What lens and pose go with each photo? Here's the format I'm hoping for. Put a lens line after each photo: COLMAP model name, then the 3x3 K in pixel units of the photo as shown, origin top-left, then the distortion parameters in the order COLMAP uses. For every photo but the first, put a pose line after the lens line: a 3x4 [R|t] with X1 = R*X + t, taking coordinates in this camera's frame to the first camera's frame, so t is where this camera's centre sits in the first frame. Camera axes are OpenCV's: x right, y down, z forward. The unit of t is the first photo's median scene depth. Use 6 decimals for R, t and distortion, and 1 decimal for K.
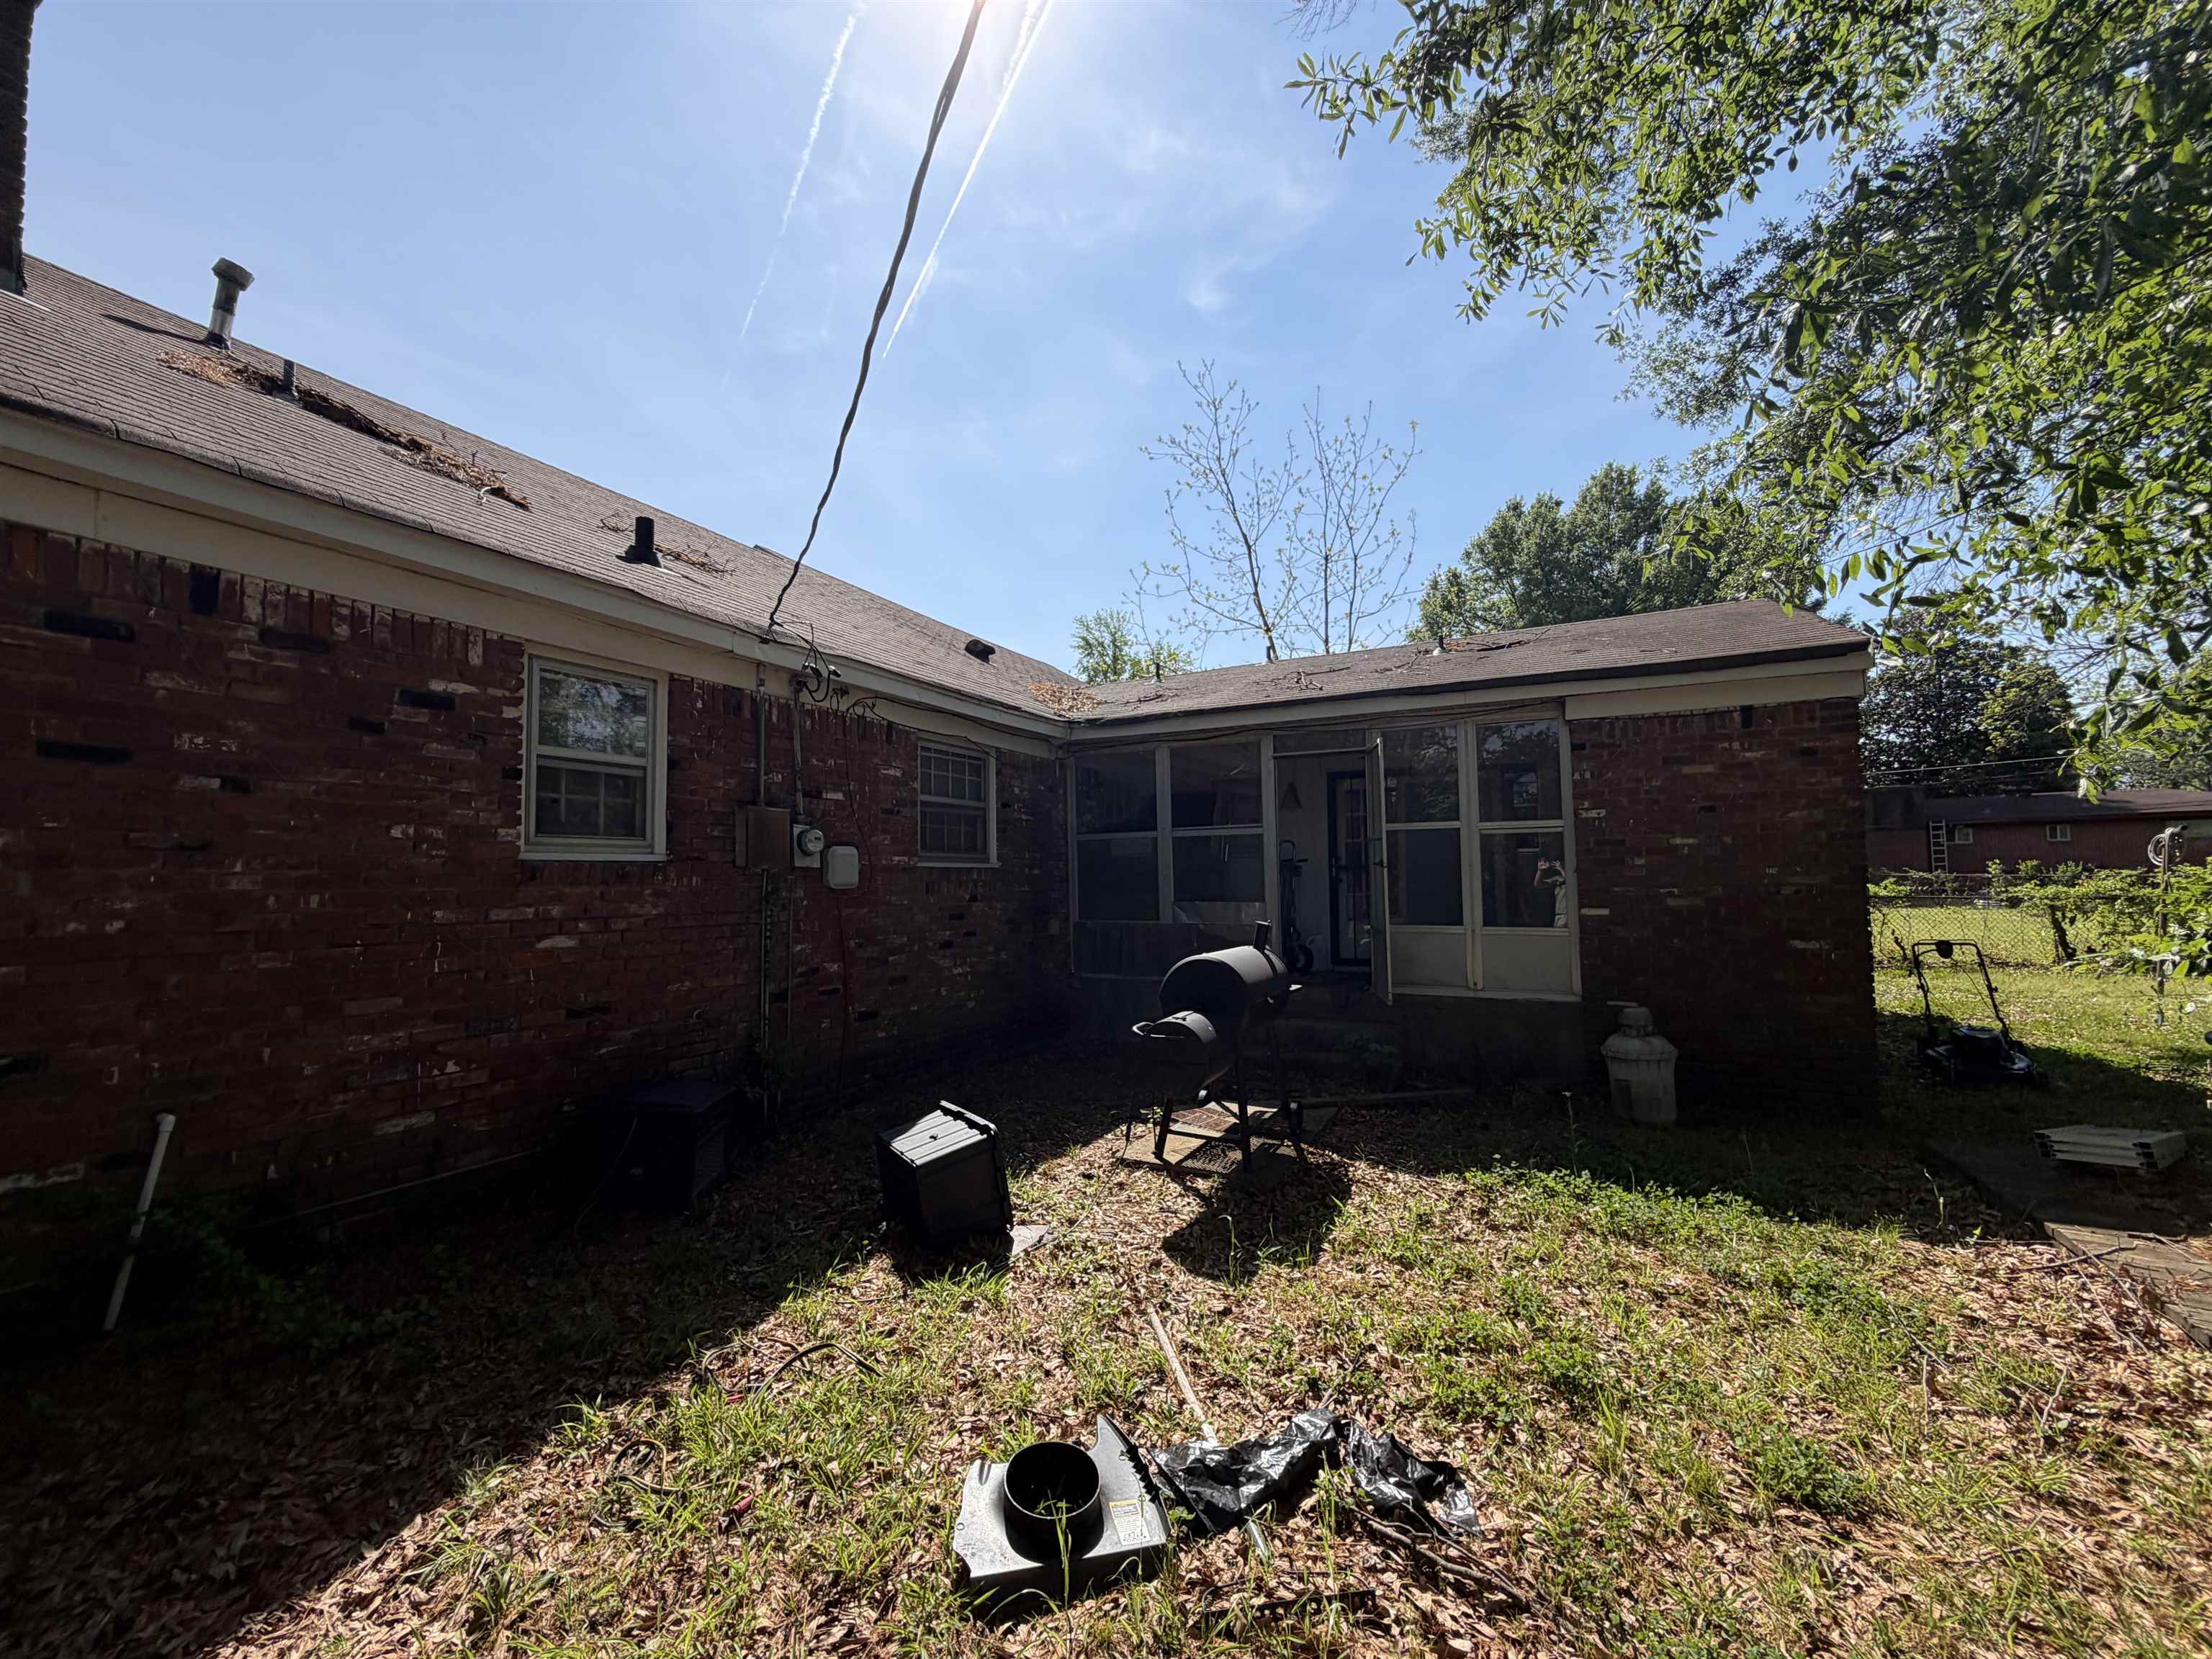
lens RADIAL K [[888.1, 0, 1098.9], [0, 888.1, 831.8], [0, 0, 1]] dist [0.000185, -0.000023]
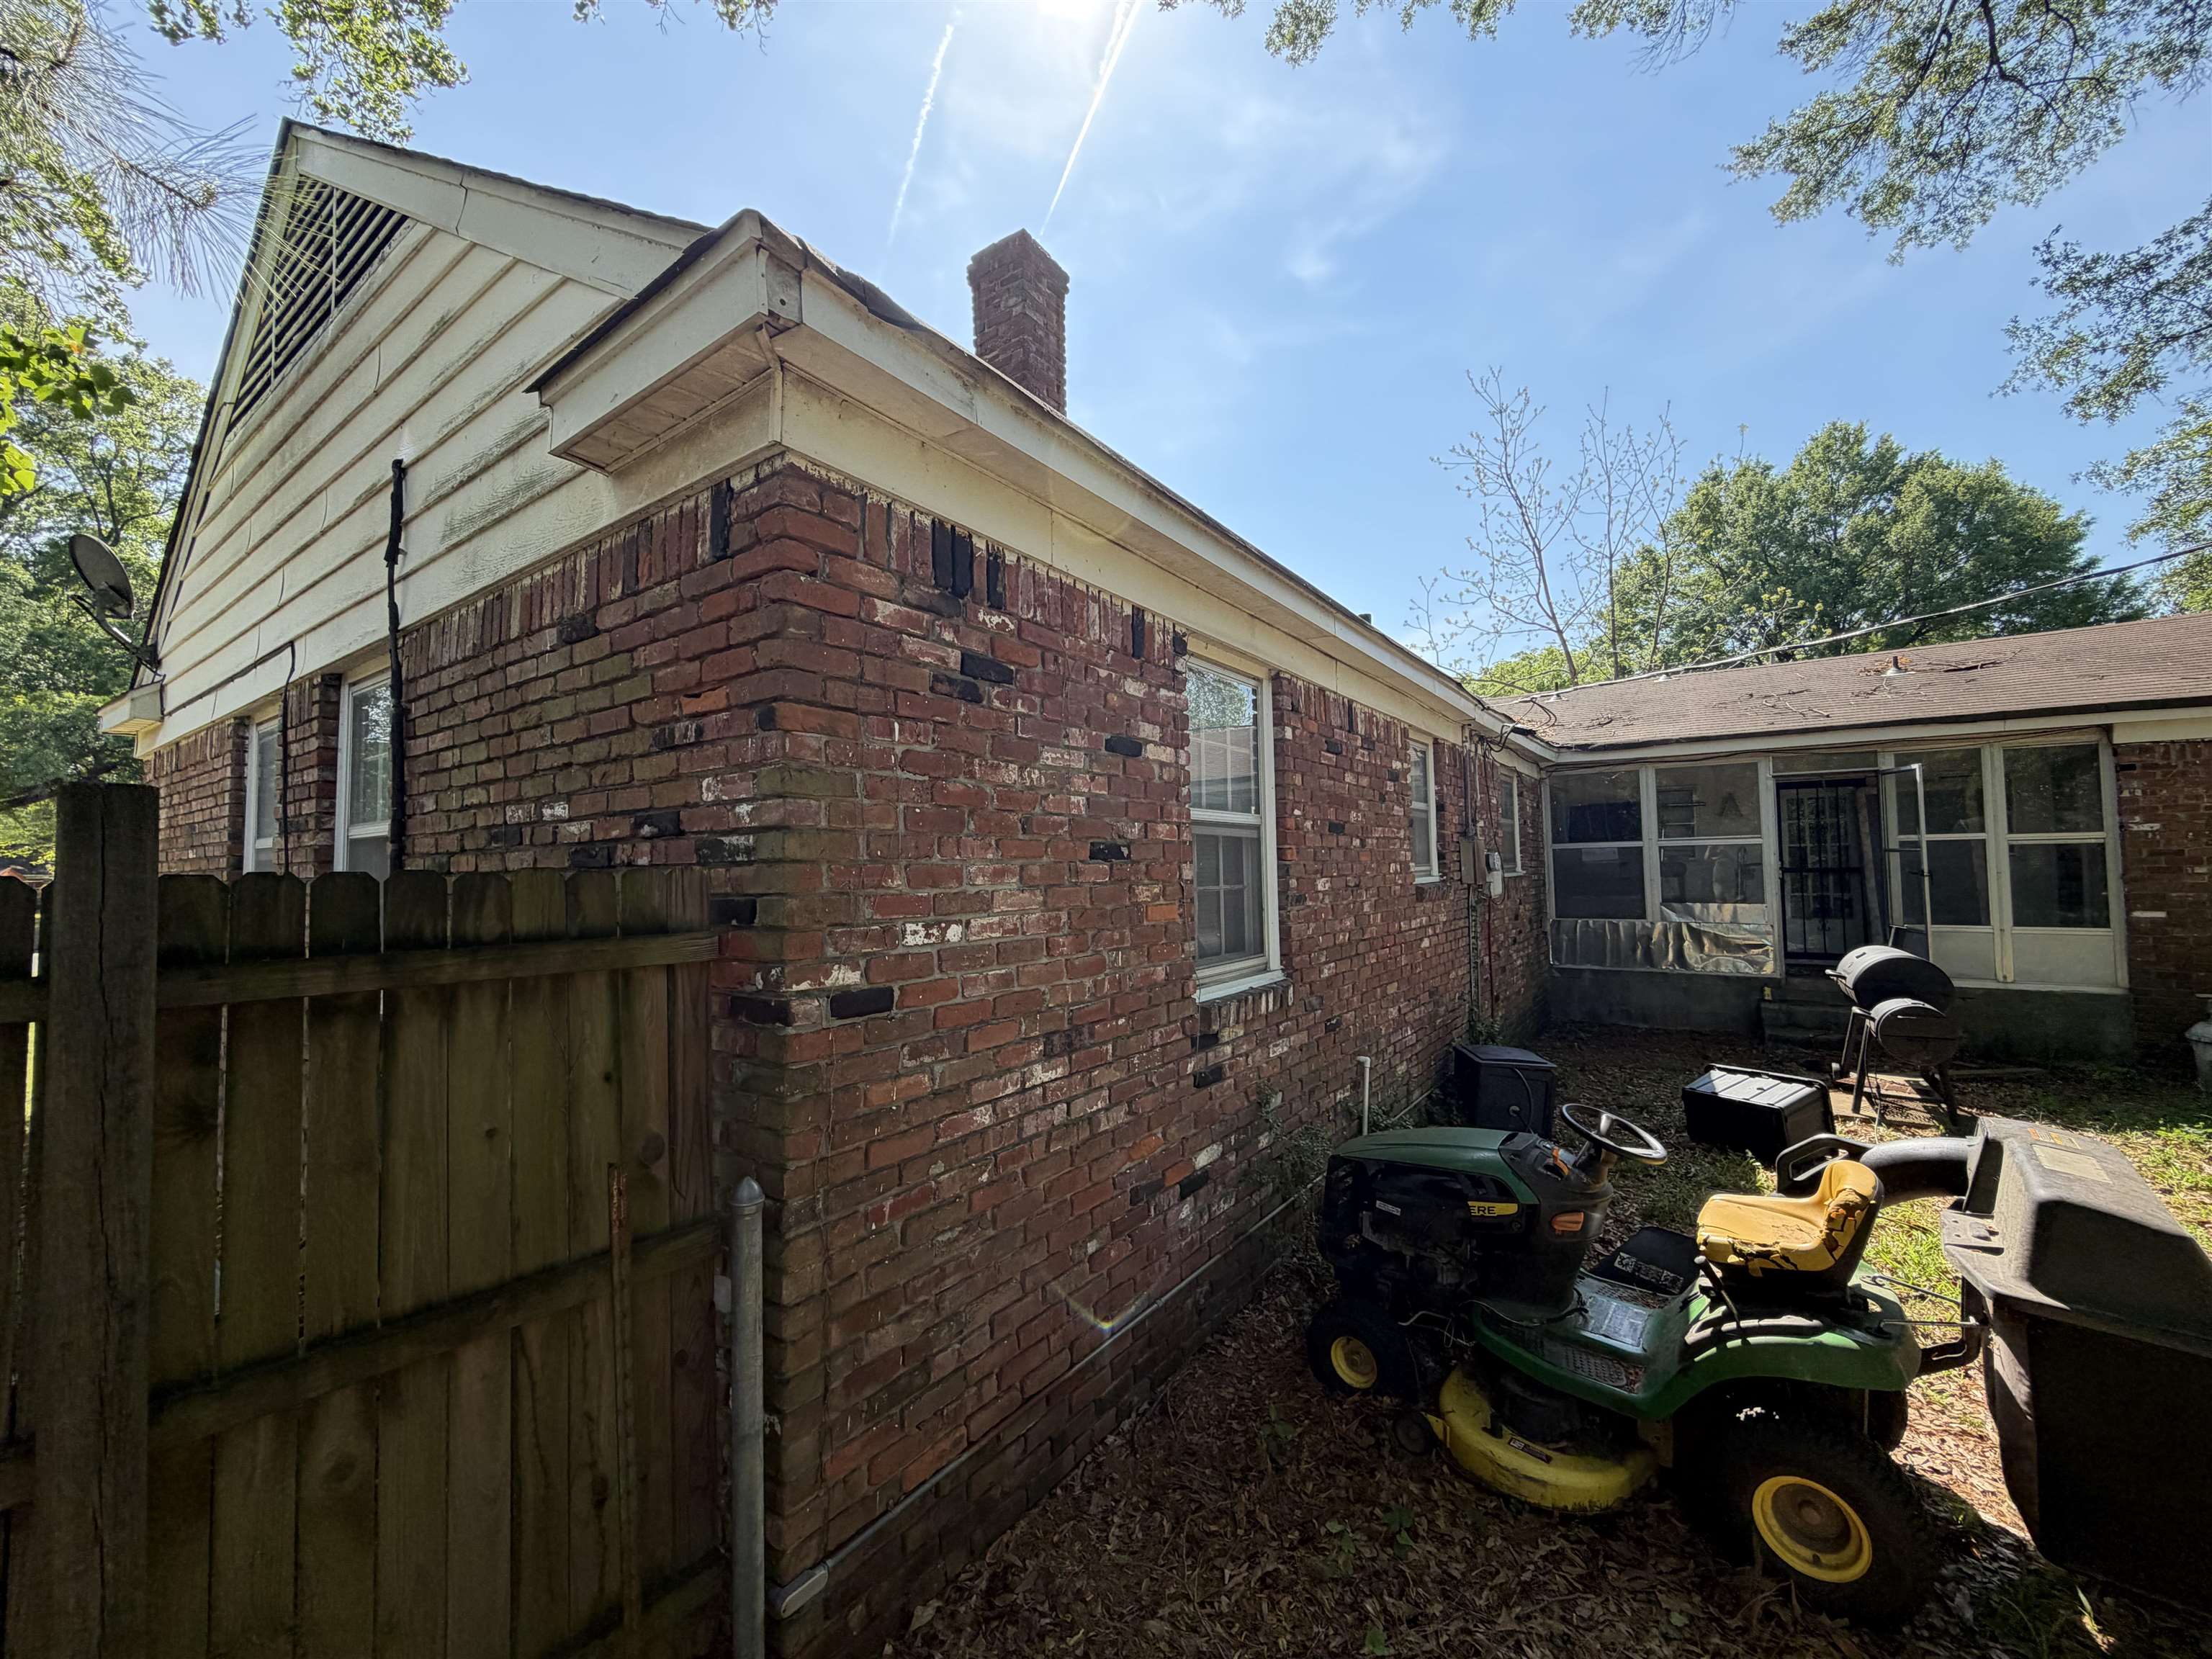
lens RADIAL K [[888.1, 0, 1066.5], [0, 888.1, 825.6], [0, 0, 1]] dist [0.000185, -0.000023]
pose [[0.990500, -0.012853, -0.136908, -0.838848], [0.014233, 0.999857, 0.009103, -0.068148], [0.136771, -0.010965, 0.990542, -0.379691]]
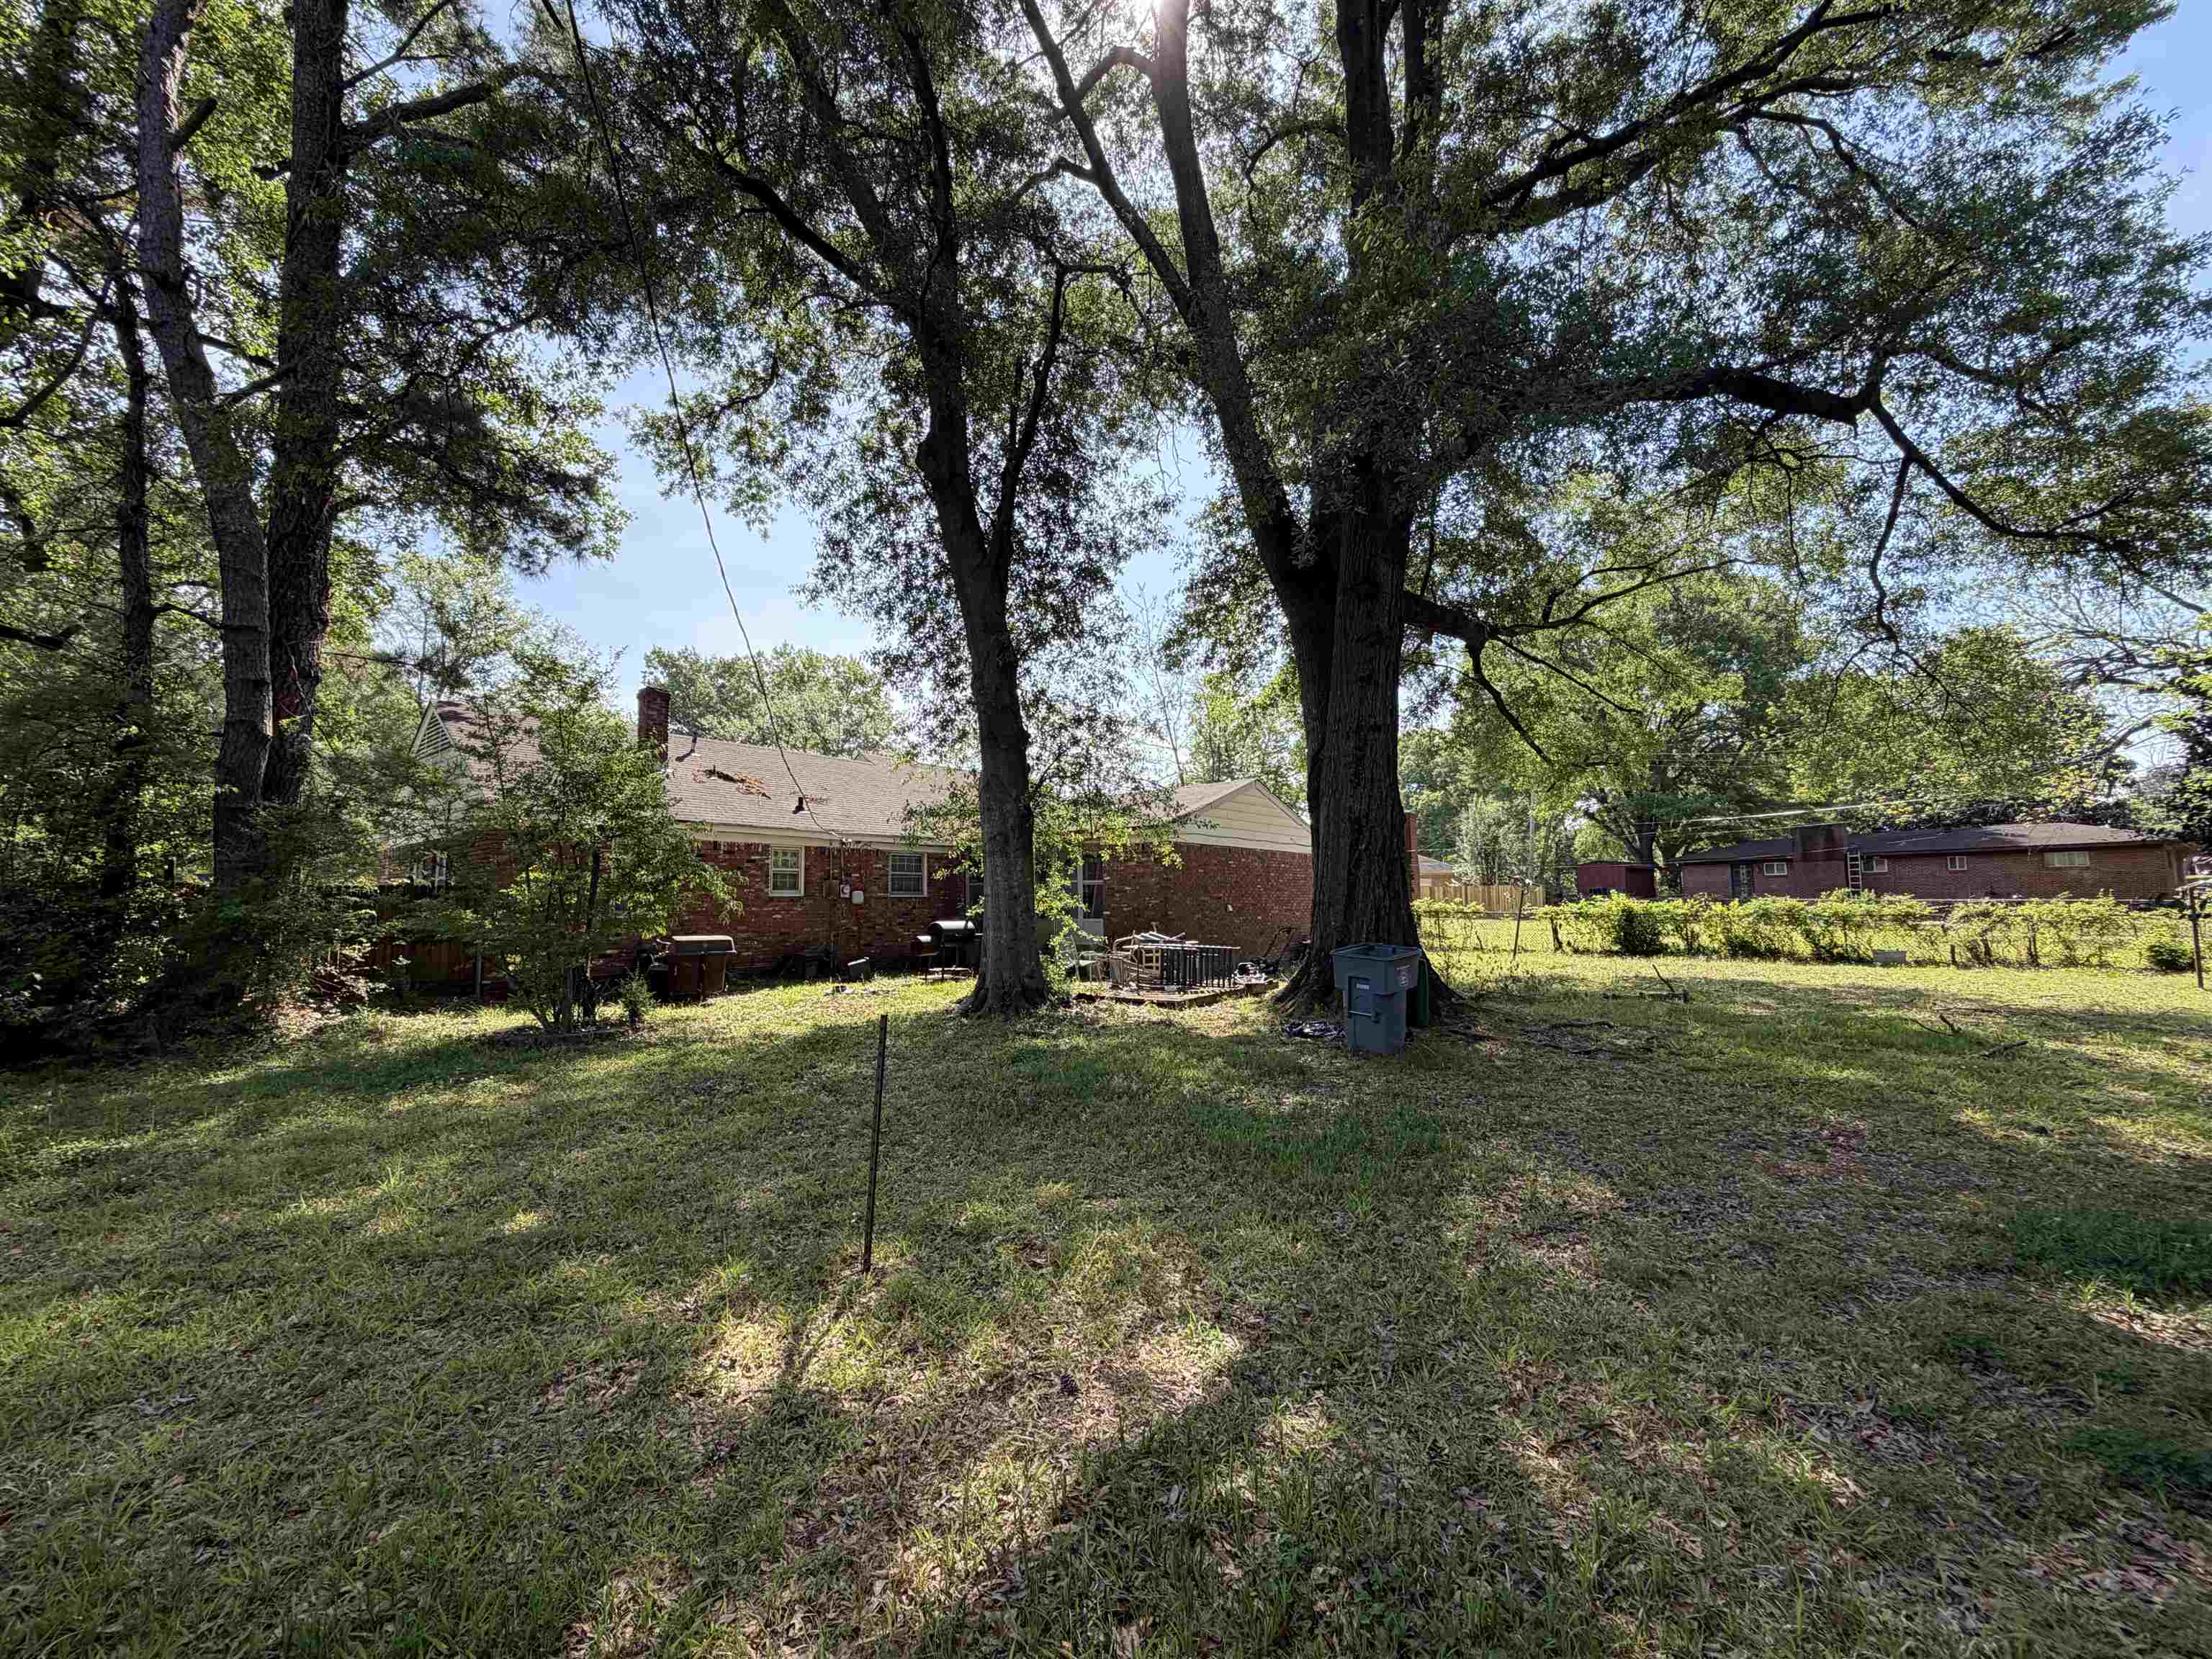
lens RADIAL K [[888.1, 0, 1100.9], [0, 888.1, 829.2], [0, 0, 1]] dist [0.000185, -0.000023]
pose [[0.977653, -0.011474, -0.209912, 1.506761], [0.006812, 0.999714, -0.022920, -0.152174], [0.210115, 0.020978, 0.977452, -2.374115]]
